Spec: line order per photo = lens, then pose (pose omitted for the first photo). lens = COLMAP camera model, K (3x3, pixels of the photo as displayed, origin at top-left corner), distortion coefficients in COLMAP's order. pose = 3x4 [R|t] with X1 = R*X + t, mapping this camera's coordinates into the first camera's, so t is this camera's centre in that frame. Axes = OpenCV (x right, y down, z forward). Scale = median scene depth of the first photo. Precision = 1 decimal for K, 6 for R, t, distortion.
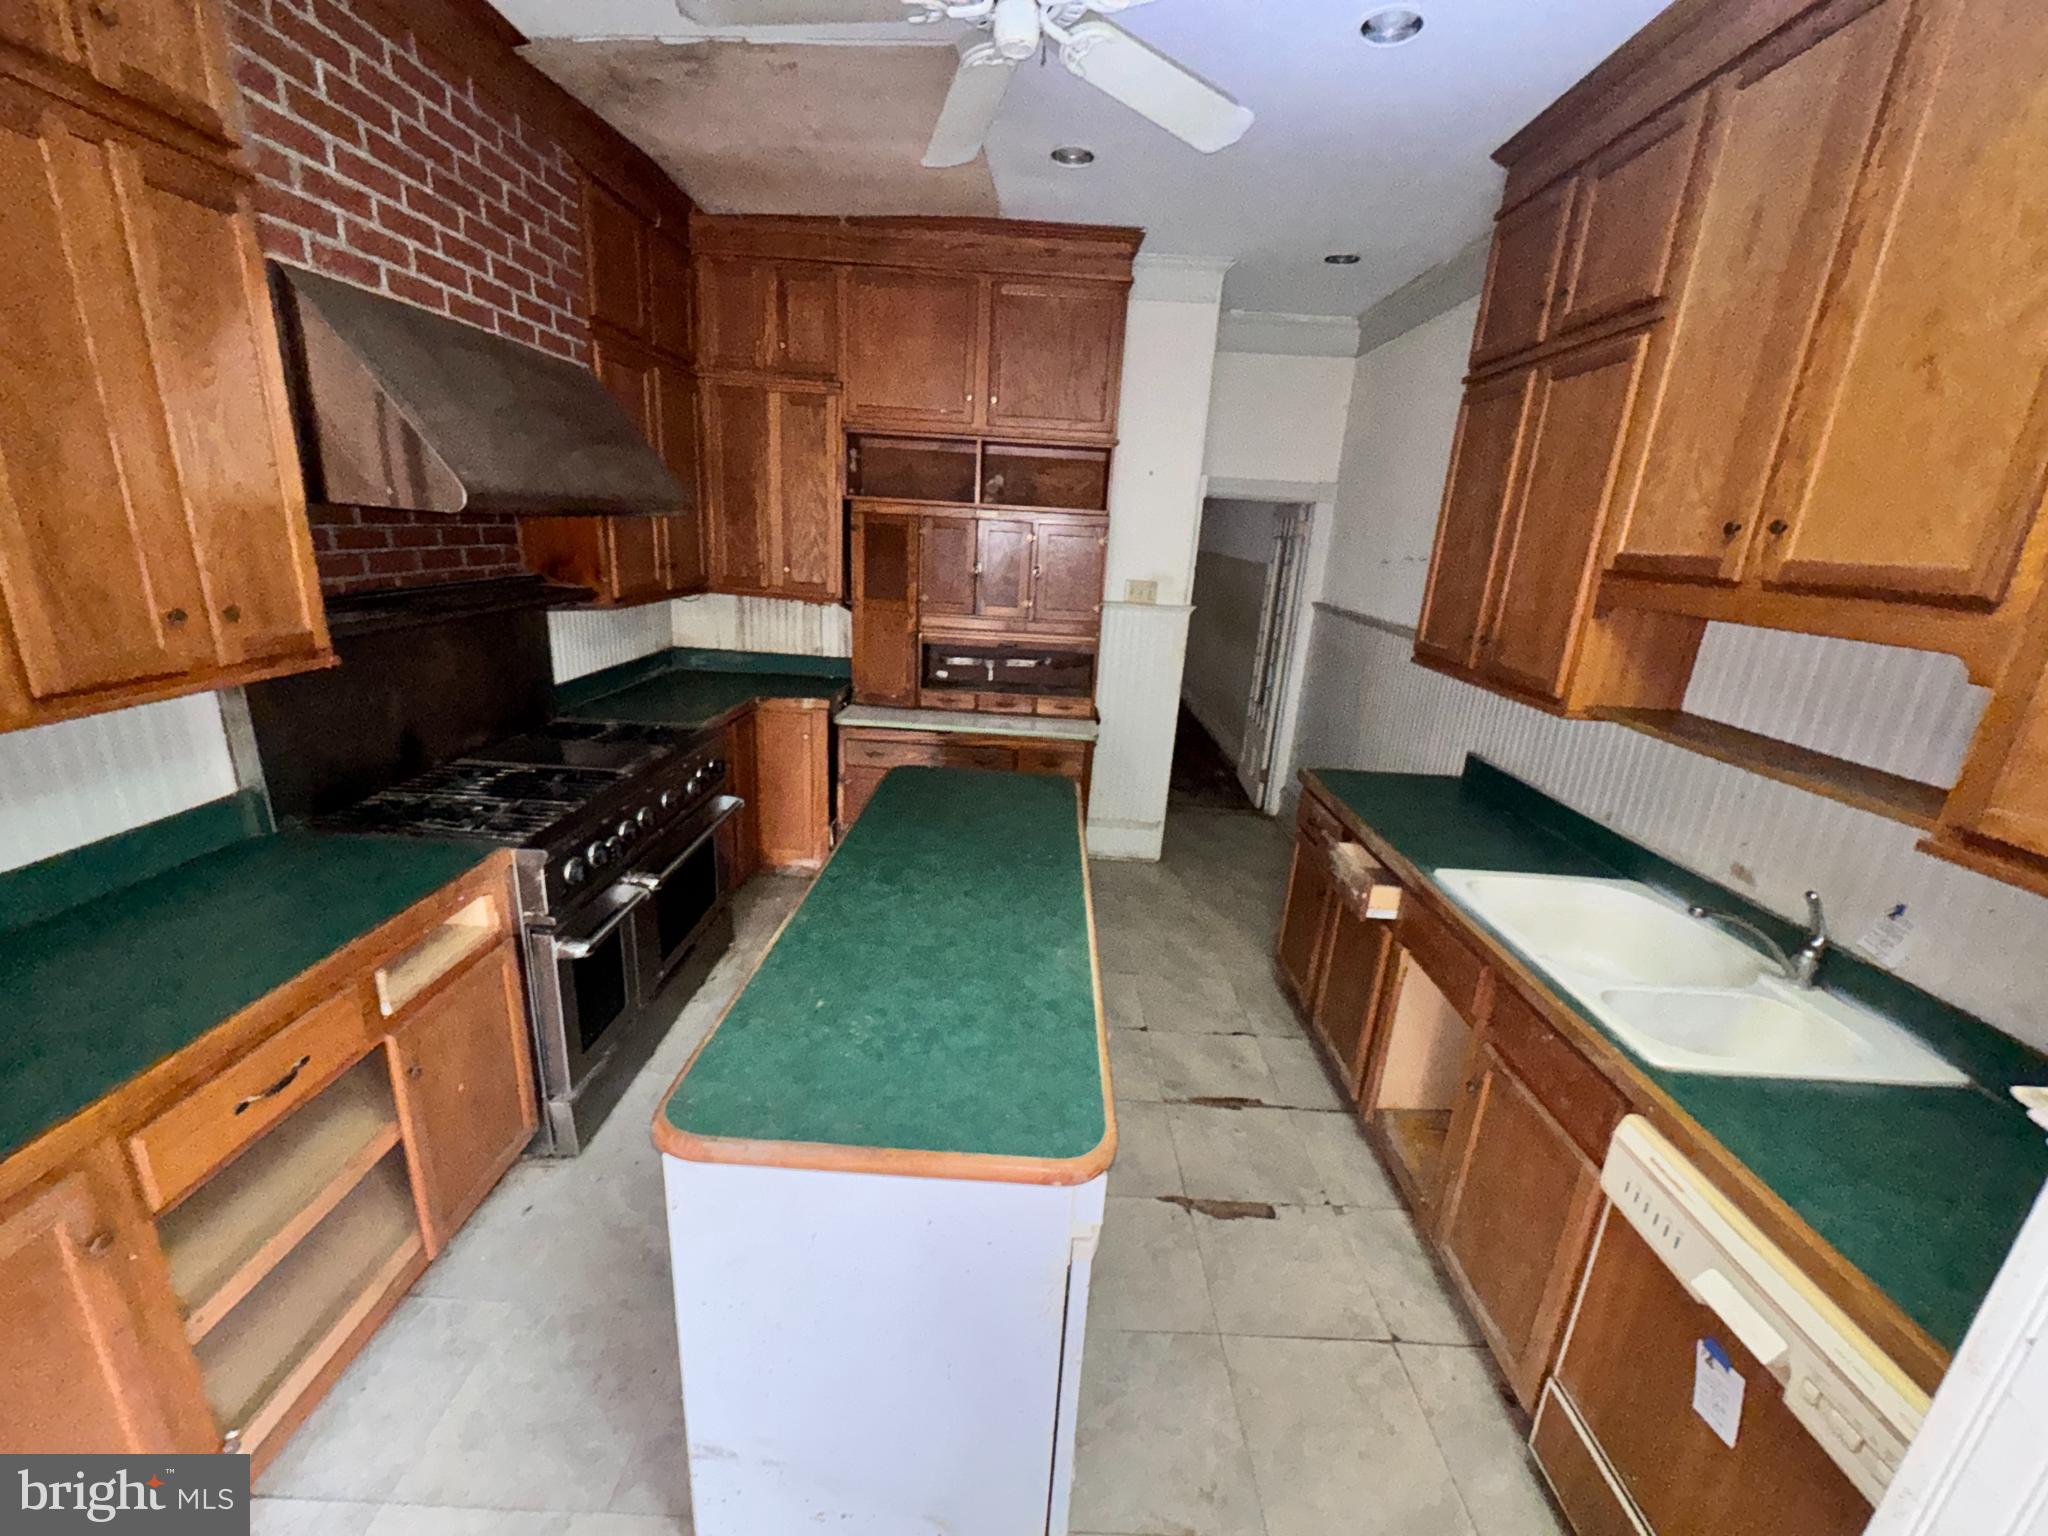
lens RADIAL K [[824.1, 0, 1024.0], [0, 824.1, 768.0], [0, 0, 1]] dist [-0.001401, -0.000138]
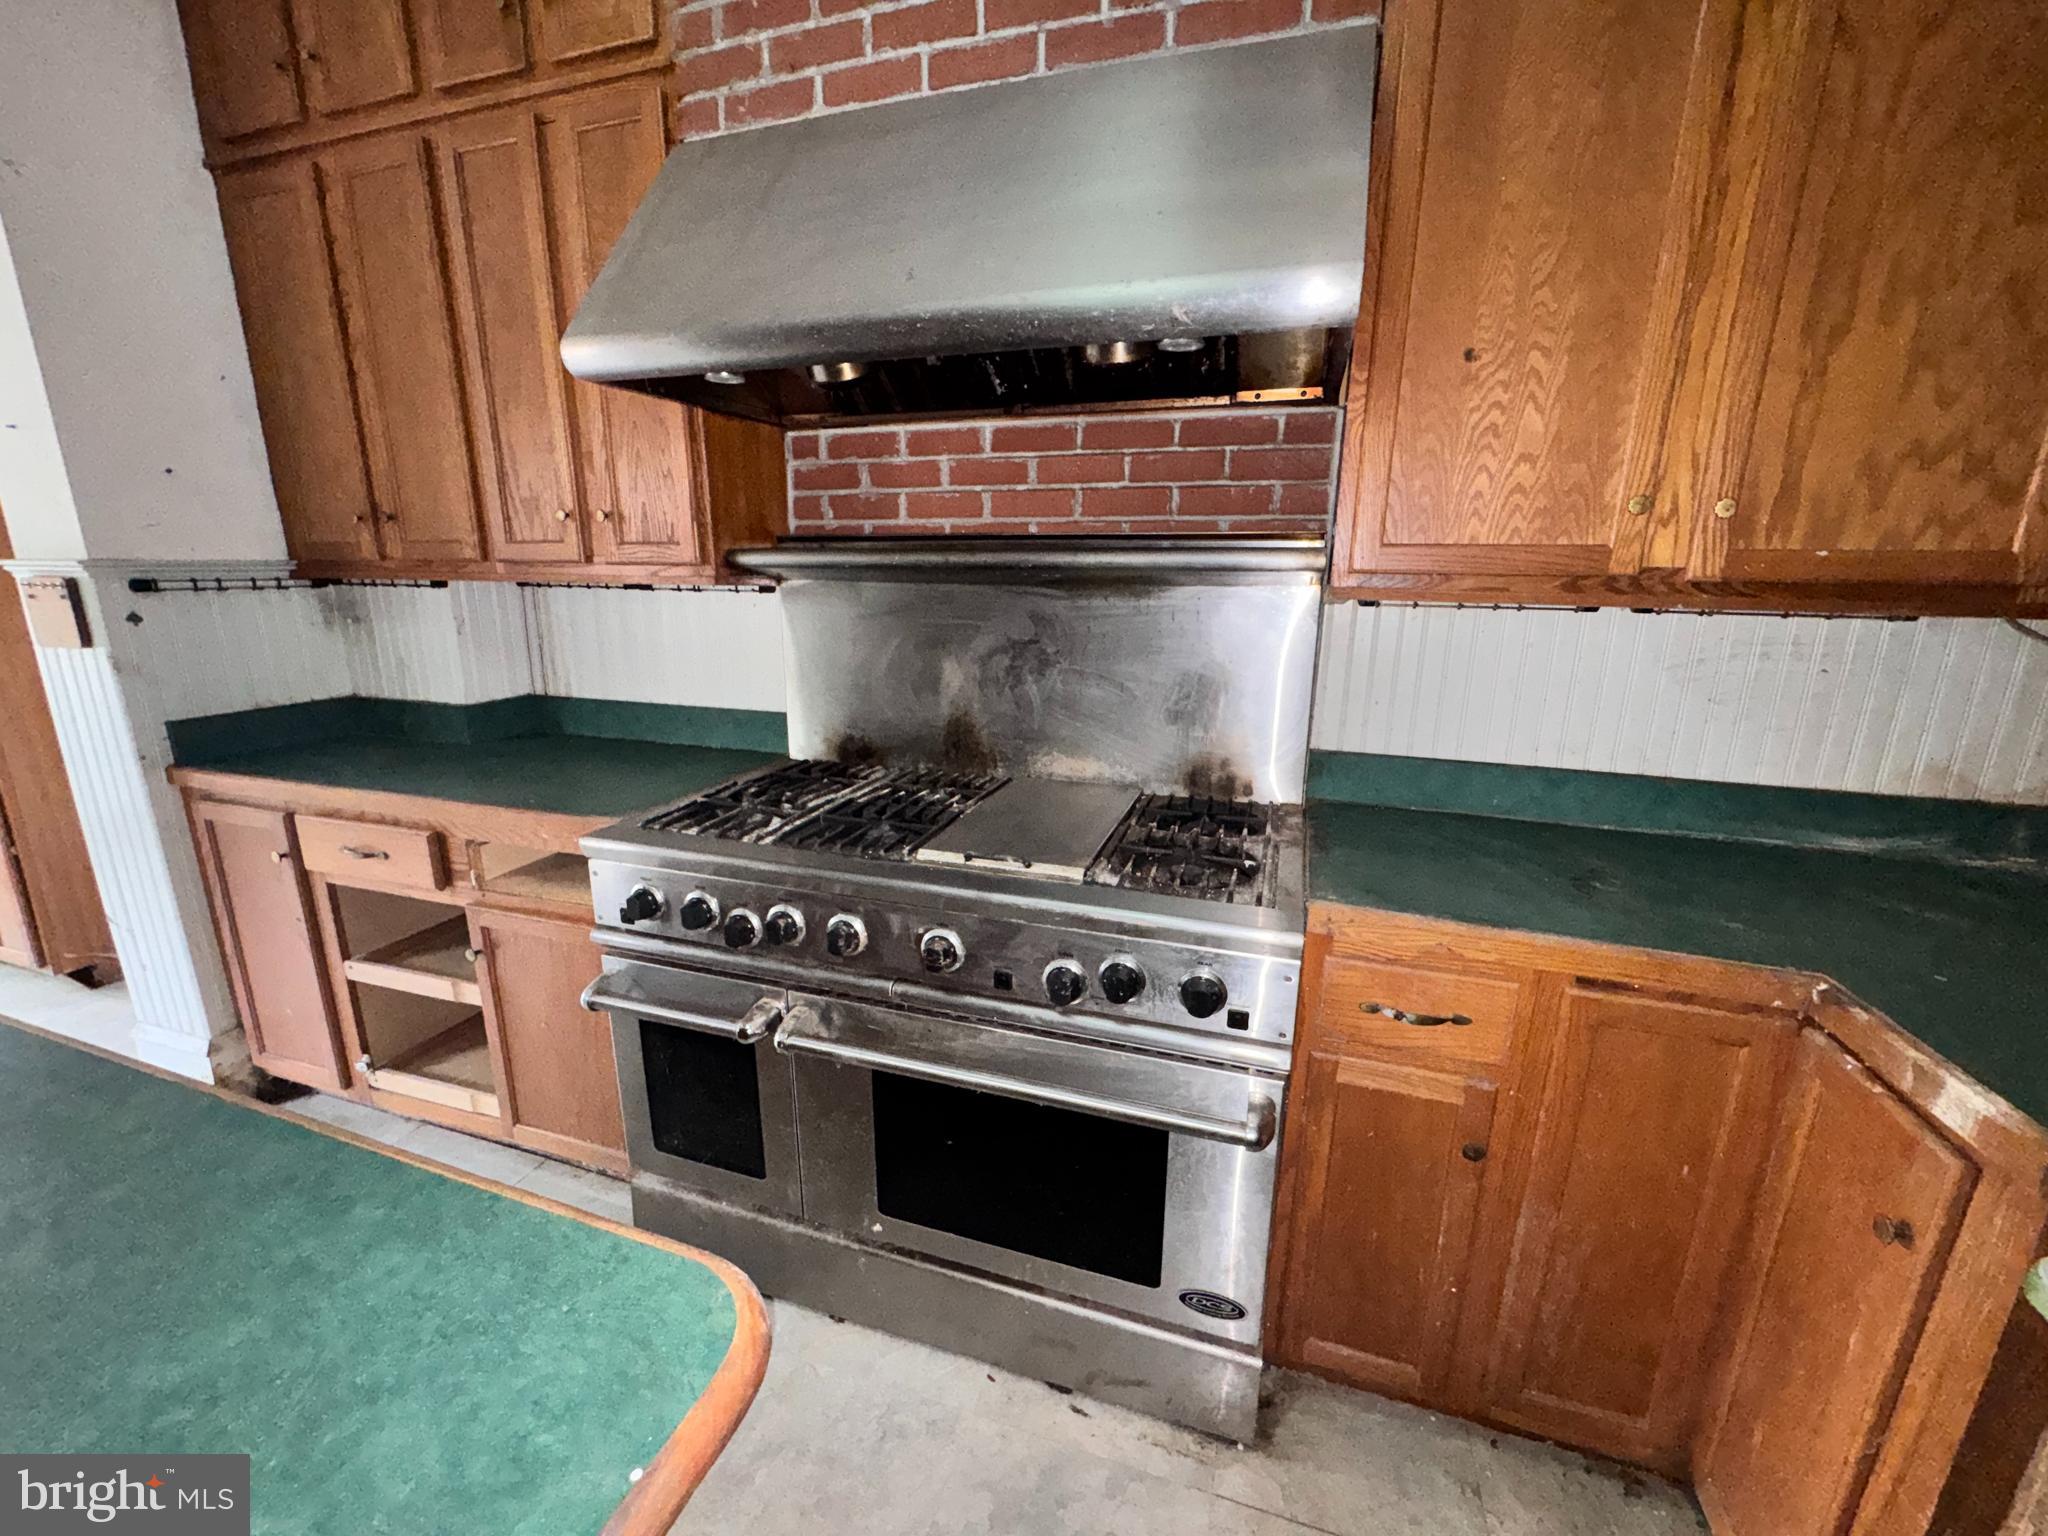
lens RADIAL K [[824.1, 0, 1024.0], [0, 824.1, 768.0], [0, 0, 1]] dist [-0.001401, -0.000138]
pose [[-0.295764, 0.167932, -0.940384, -0.016013], [-0.293464, 0.920849, 0.256742, -0.268129], [0.909067, 0.351904, -0.223071, 1.535301]]
